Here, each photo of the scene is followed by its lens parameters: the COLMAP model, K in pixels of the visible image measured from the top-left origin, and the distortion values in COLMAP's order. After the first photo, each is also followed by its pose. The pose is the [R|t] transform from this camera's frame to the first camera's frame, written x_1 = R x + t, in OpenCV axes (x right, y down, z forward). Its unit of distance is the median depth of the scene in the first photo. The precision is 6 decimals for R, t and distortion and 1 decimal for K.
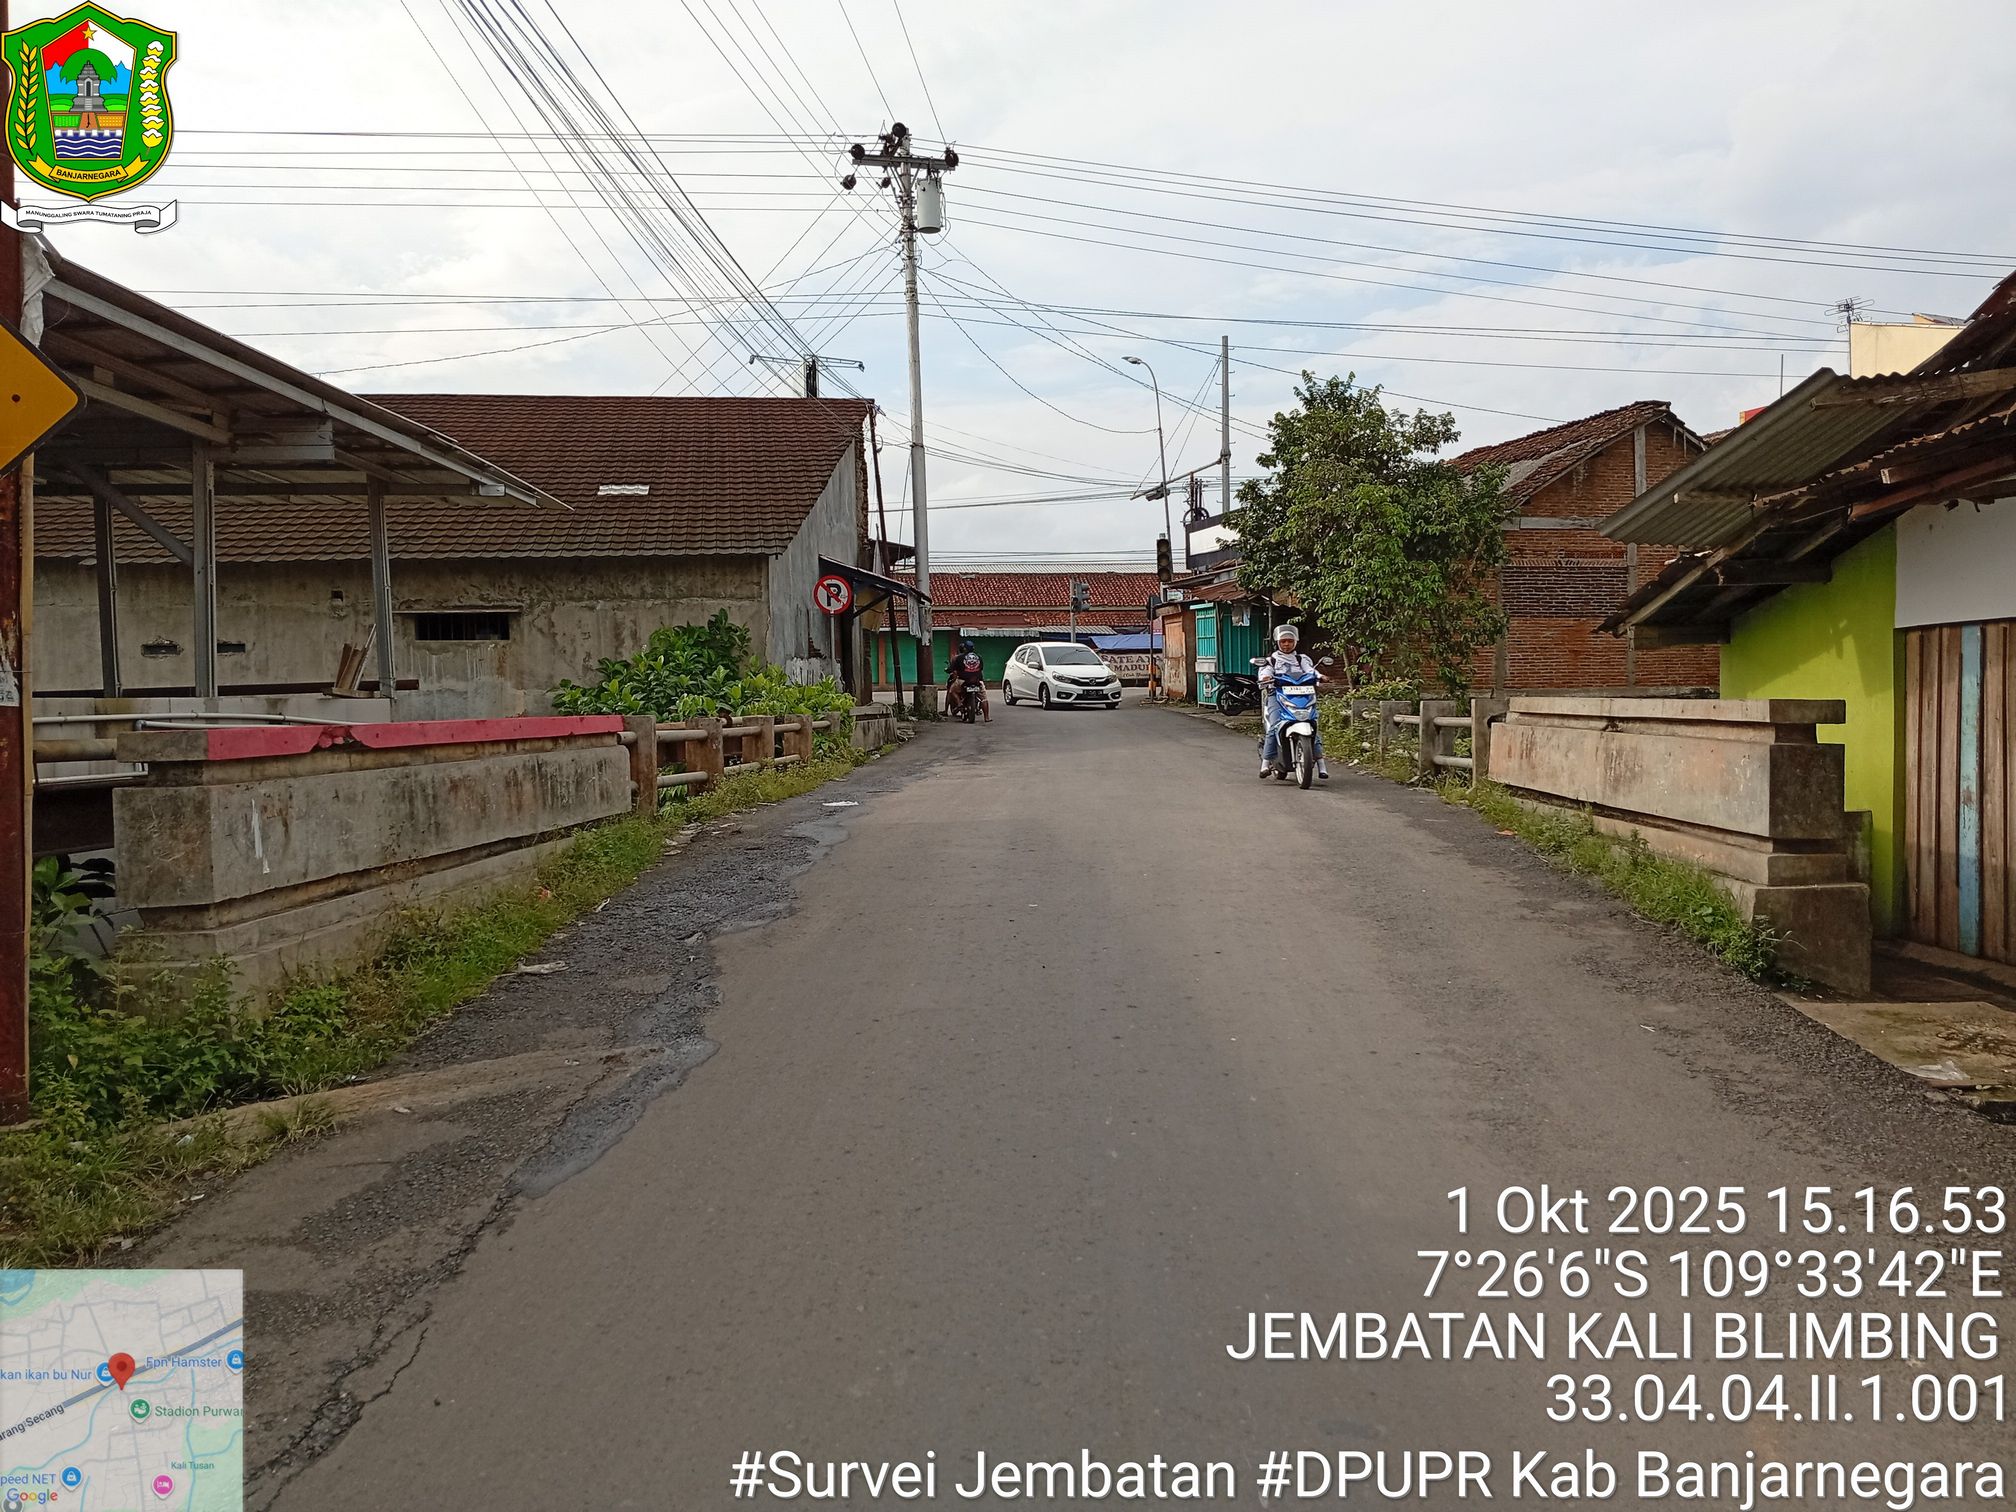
lens RADIAL K [[1586.3, 0, 1011.5], [0, 1586.3, 745.8], [0, 0, 1]] dist [0.139669, -0.289680]
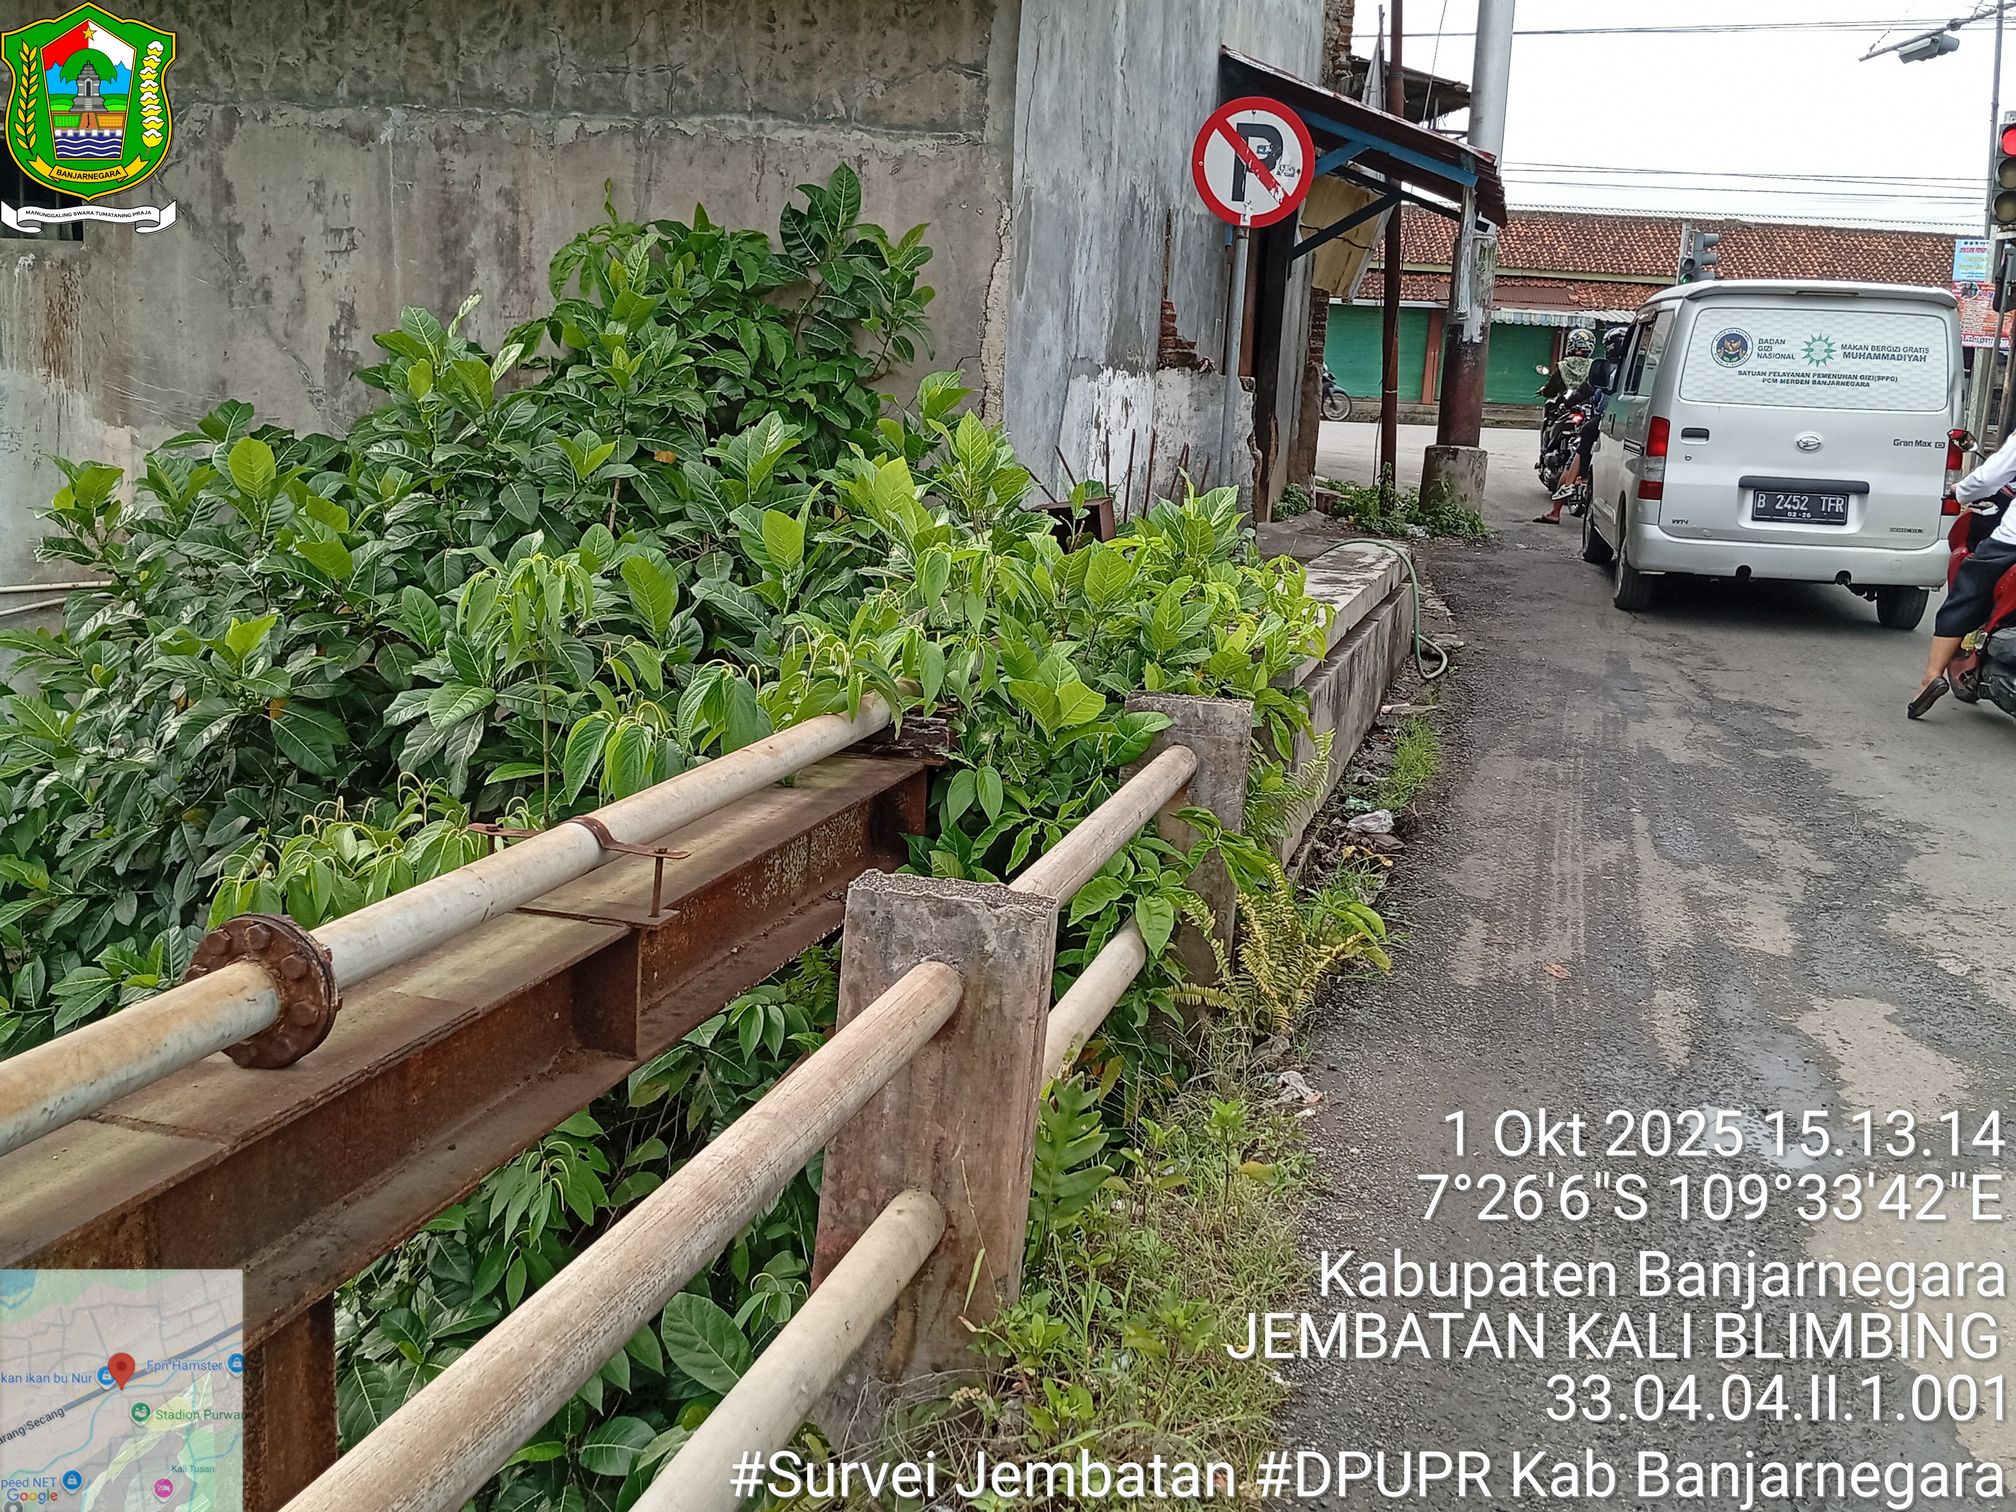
lens RADIAL K [[1914.5, 0, 1008.3], [0, 1914.5, 660.5], [0, 0, 1]] dist [0.085698, -0.005057]
pose [[0.973670, 0.093181, -0.208051, -0.080979], [-0.070622, 0.991041, 0.113357, -0.043541], [0.216749, -0.095680, 0.971527, 0.696123]]
